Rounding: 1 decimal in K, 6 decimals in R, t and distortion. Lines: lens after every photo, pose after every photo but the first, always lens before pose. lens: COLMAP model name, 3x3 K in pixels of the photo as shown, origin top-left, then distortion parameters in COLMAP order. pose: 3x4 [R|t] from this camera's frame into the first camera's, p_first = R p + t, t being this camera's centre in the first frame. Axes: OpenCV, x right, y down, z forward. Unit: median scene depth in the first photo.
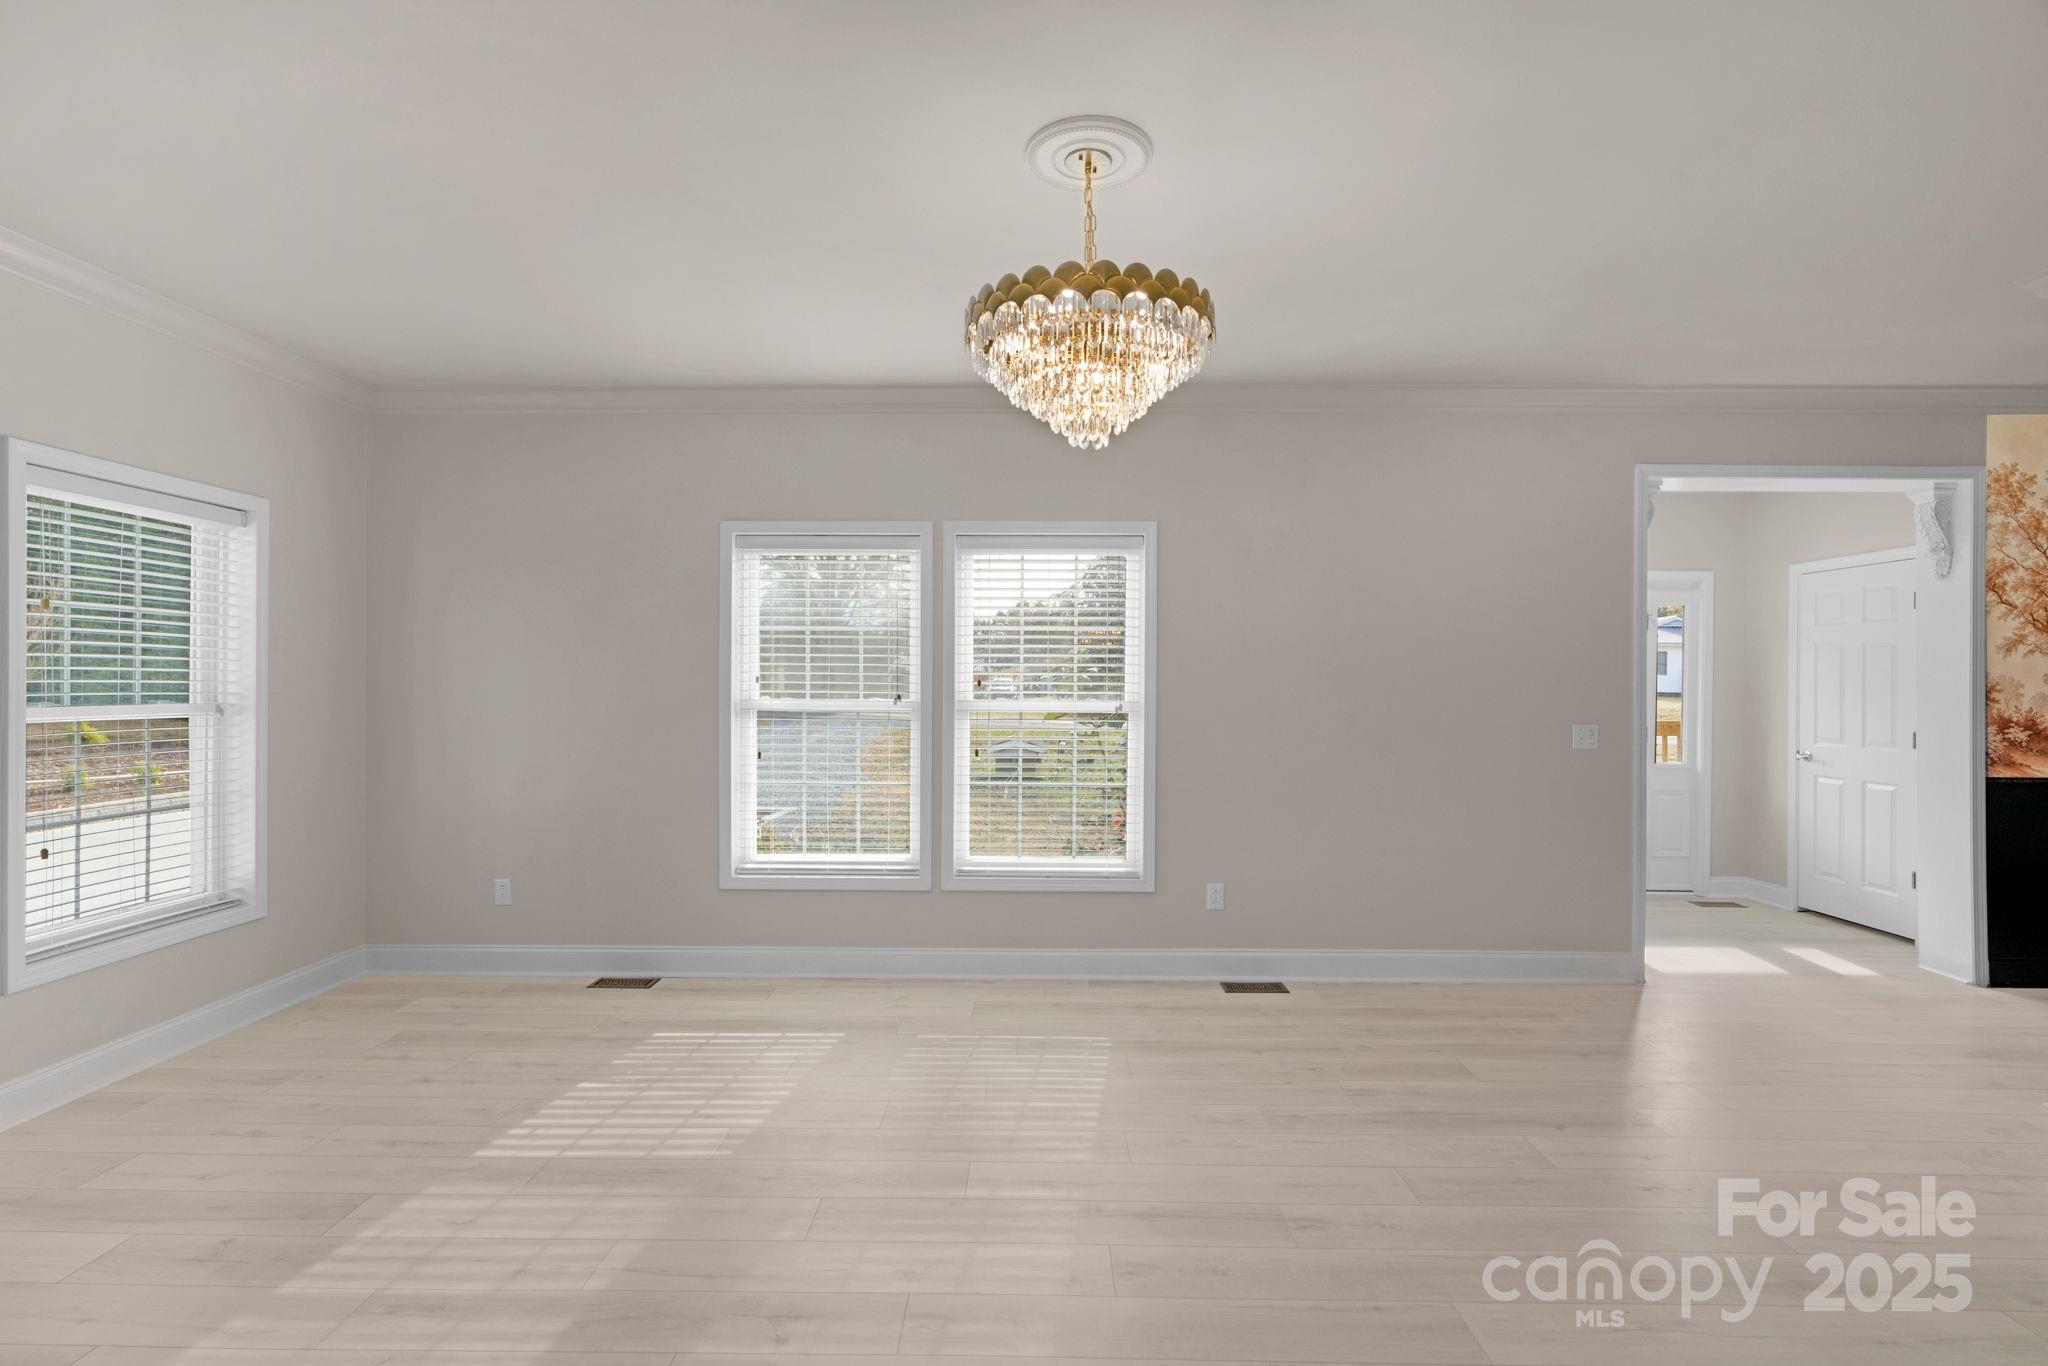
lens RADIAL K [[937.1, 0, 1024.0], [0, 937.1, 683.0], [0, 0, 1]] dist [-0.005281, -0.000880]
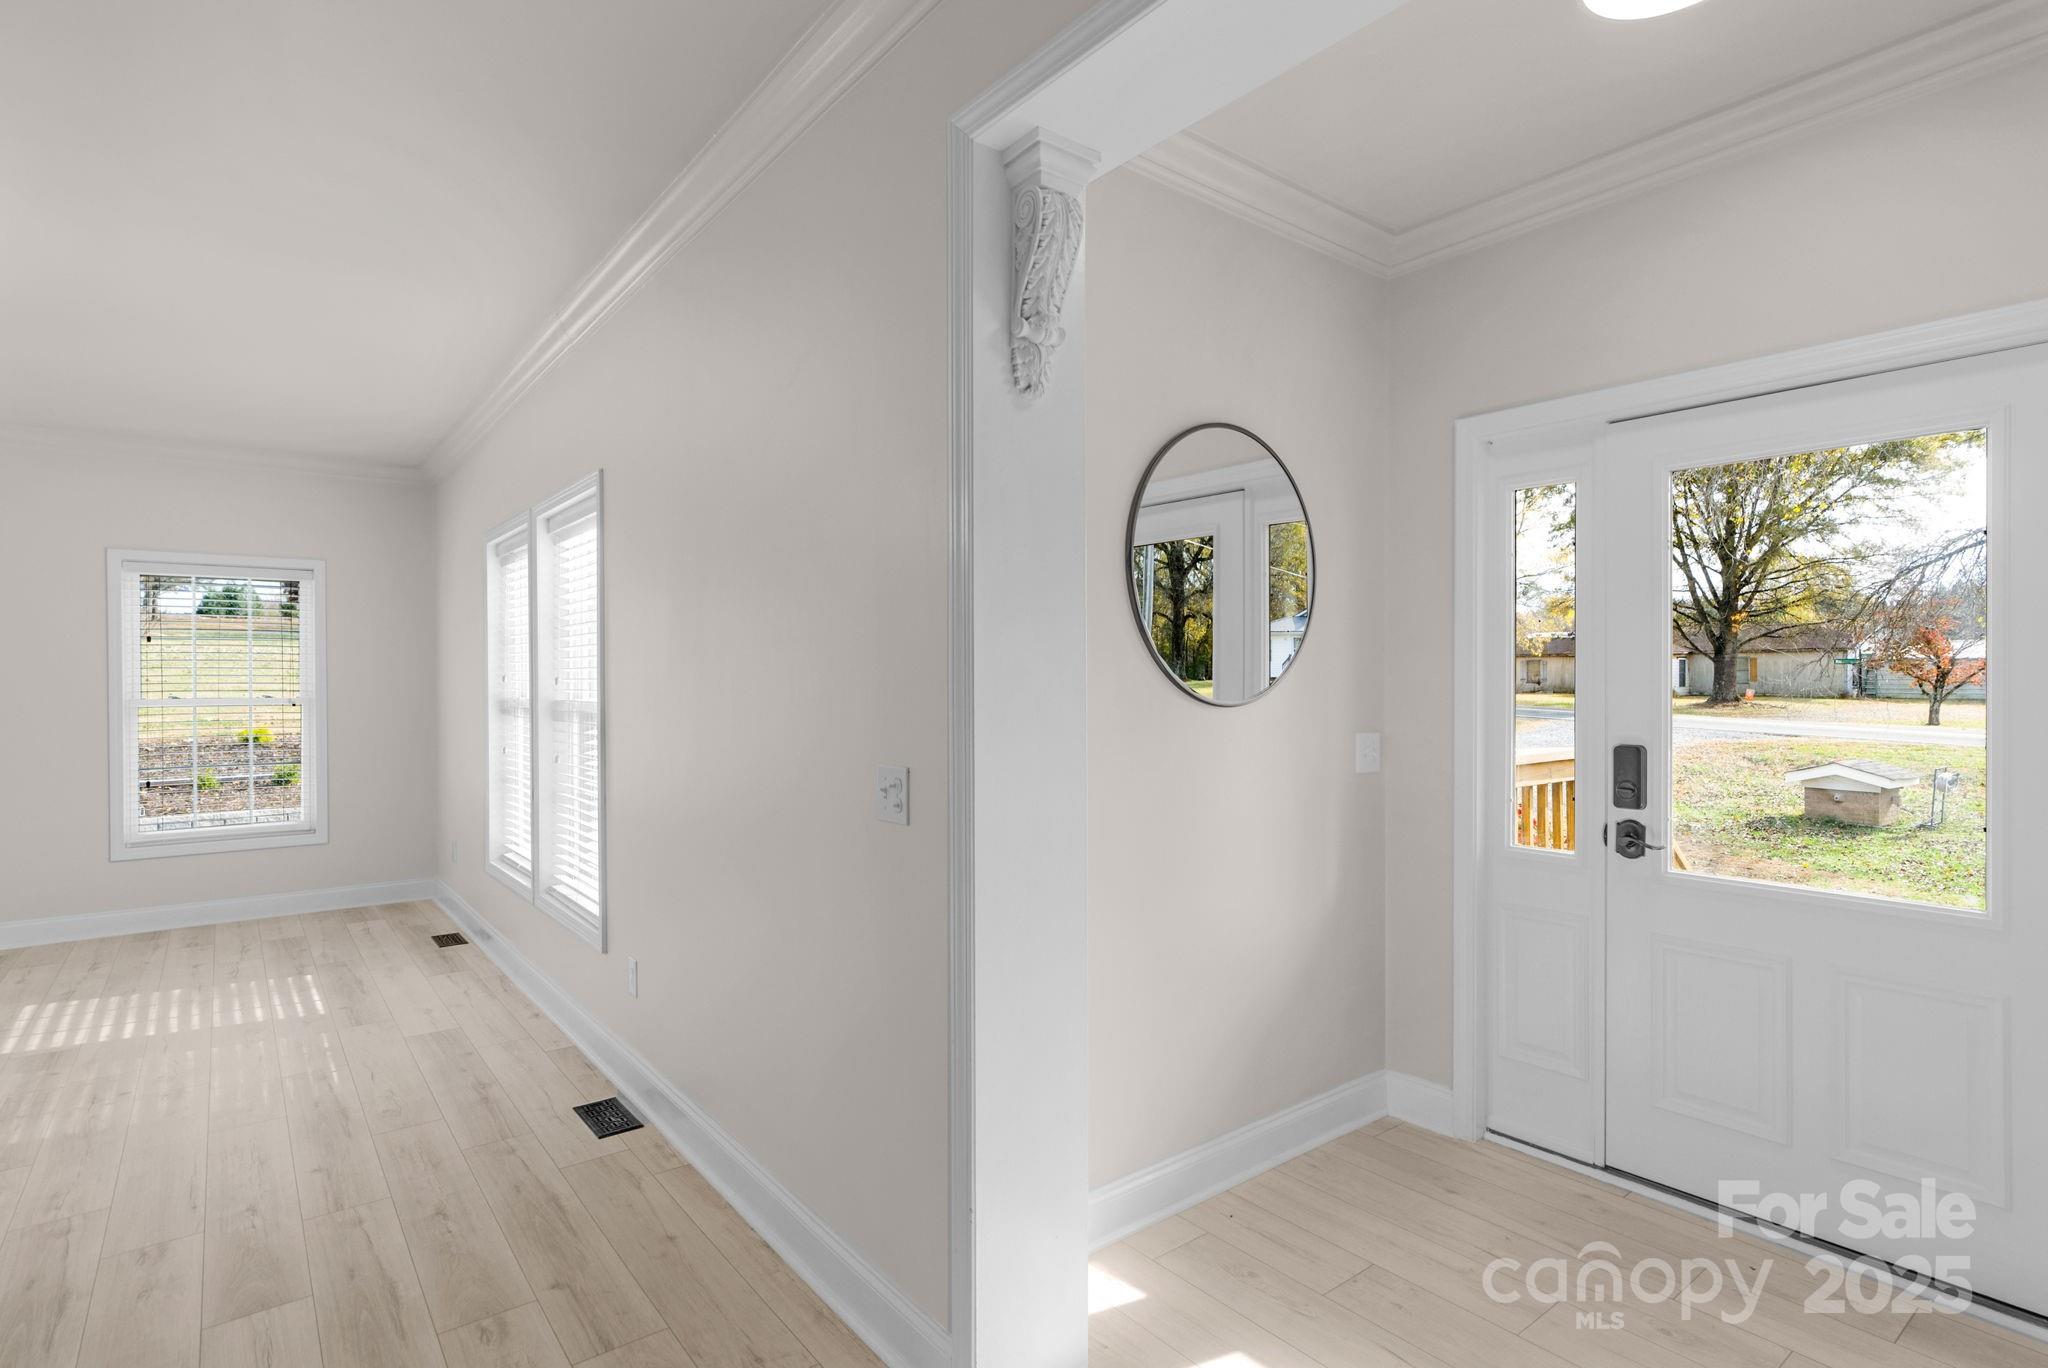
lens RADIAL K [[1021.8, 0, 1024.0], [0, 1021.8, 684.0], [0, 0, 1]] dist [-0.003633, -0.000171]
pose [[0.631104, -0.005305, -0.775680, 1.373737], [0.007357, 0.999973, -0.000853, 0.010471], [0.775664, -0.005168, 0.631125, 1.022262]]
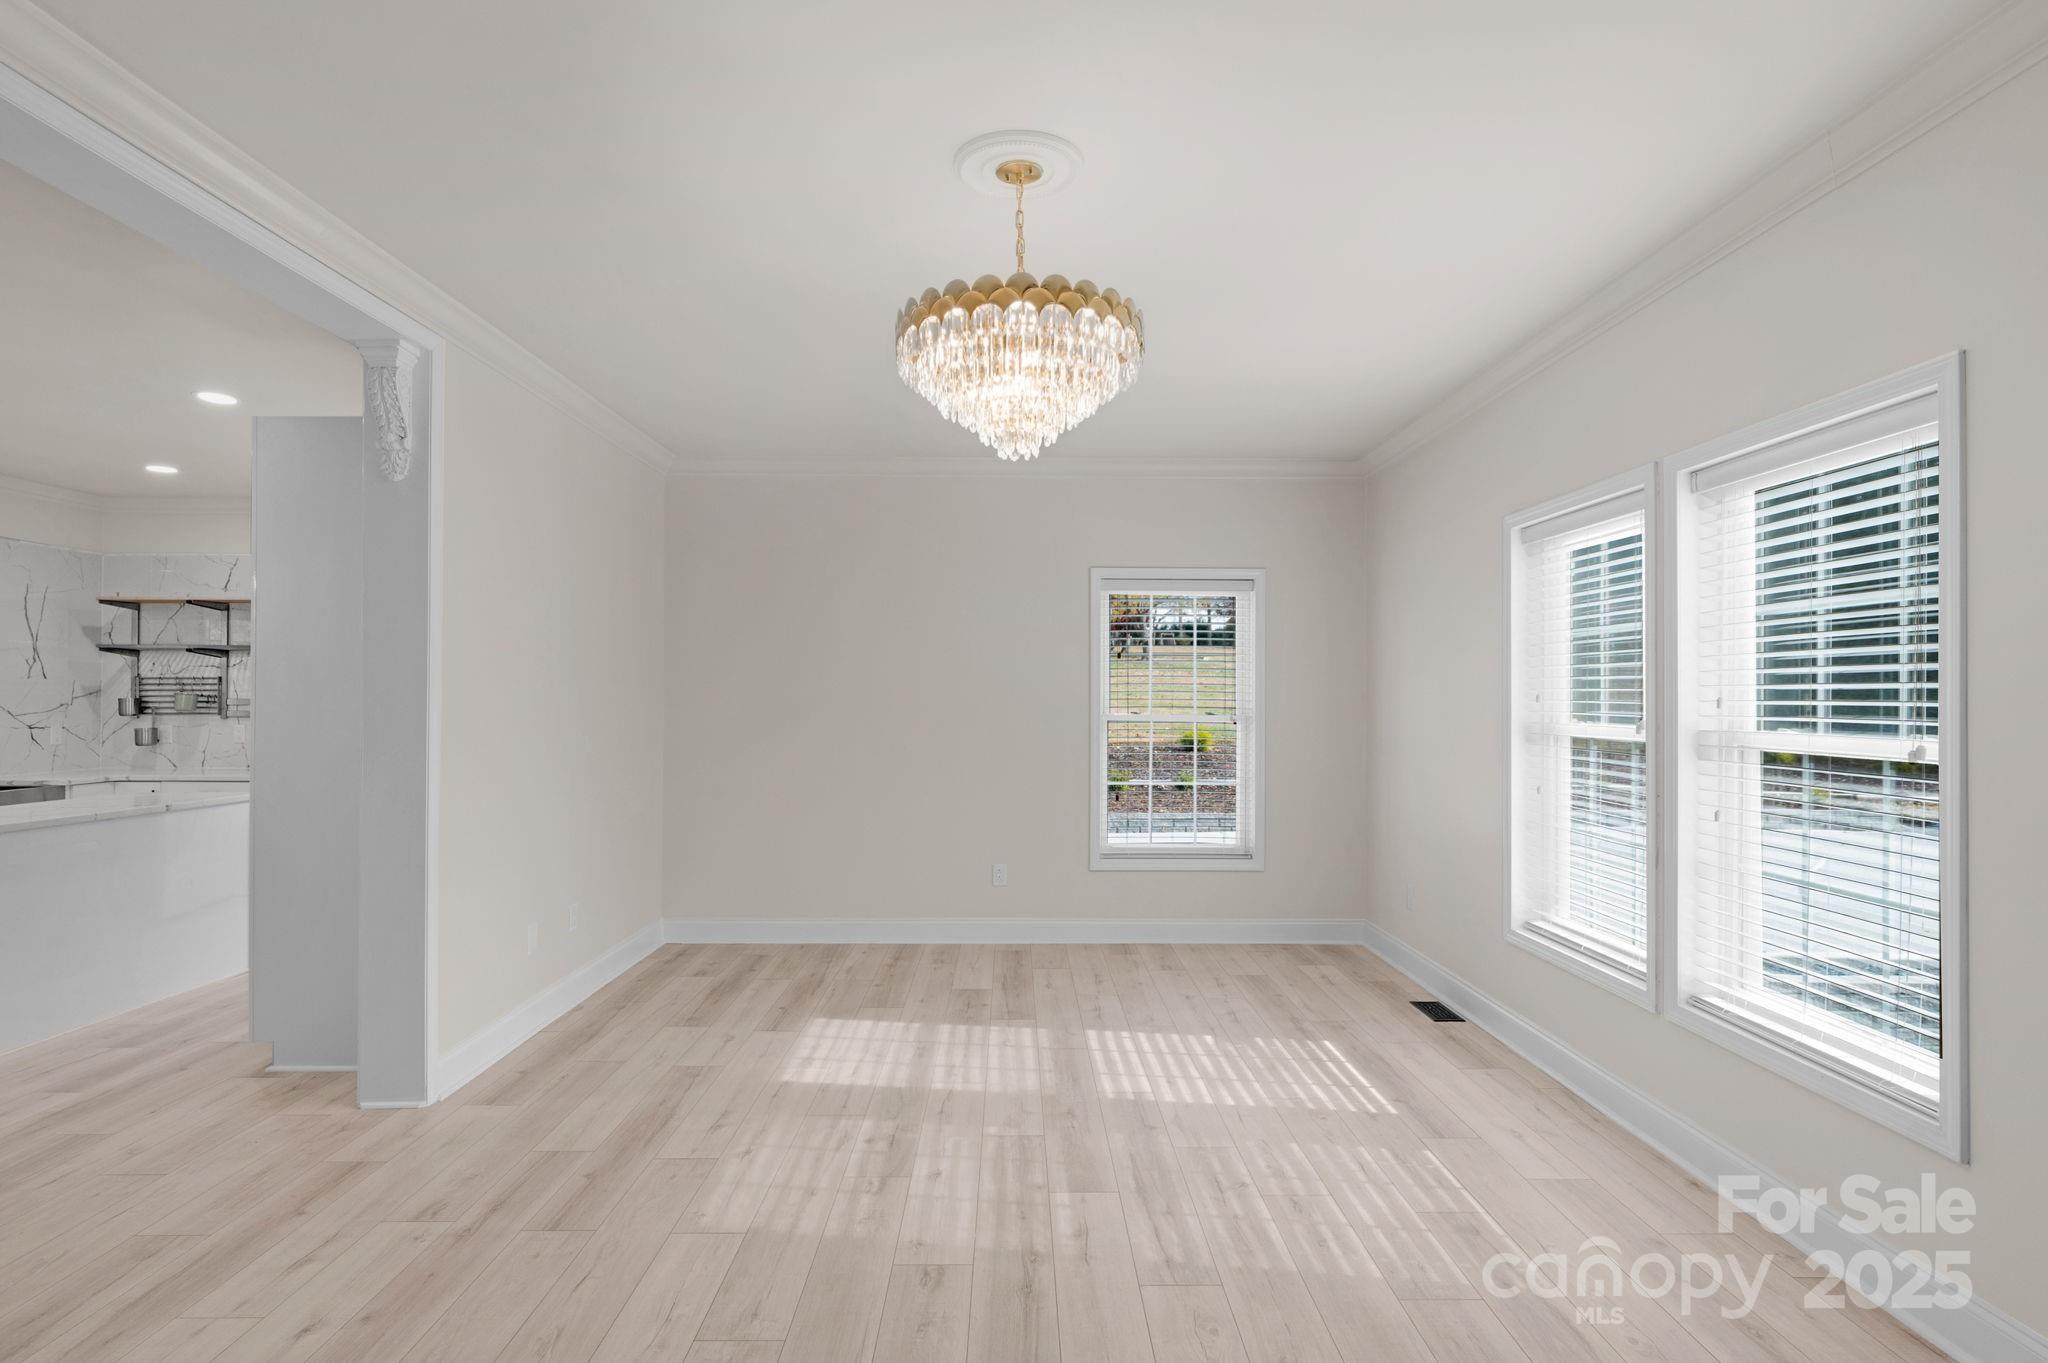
lens RADIAL K [[1041.6, 0, 1024.0], [0, 1041.6, 681.5], [0, 0, 1]] dist [-0.005088, 0.000330]
pose [[0.026105, -0.018908, -0.999480, 0.874674], [0.000678, 0.999821, -0.018896, -0.001171], [0.999659, -0.000184, 0.026113, 0.736915]]
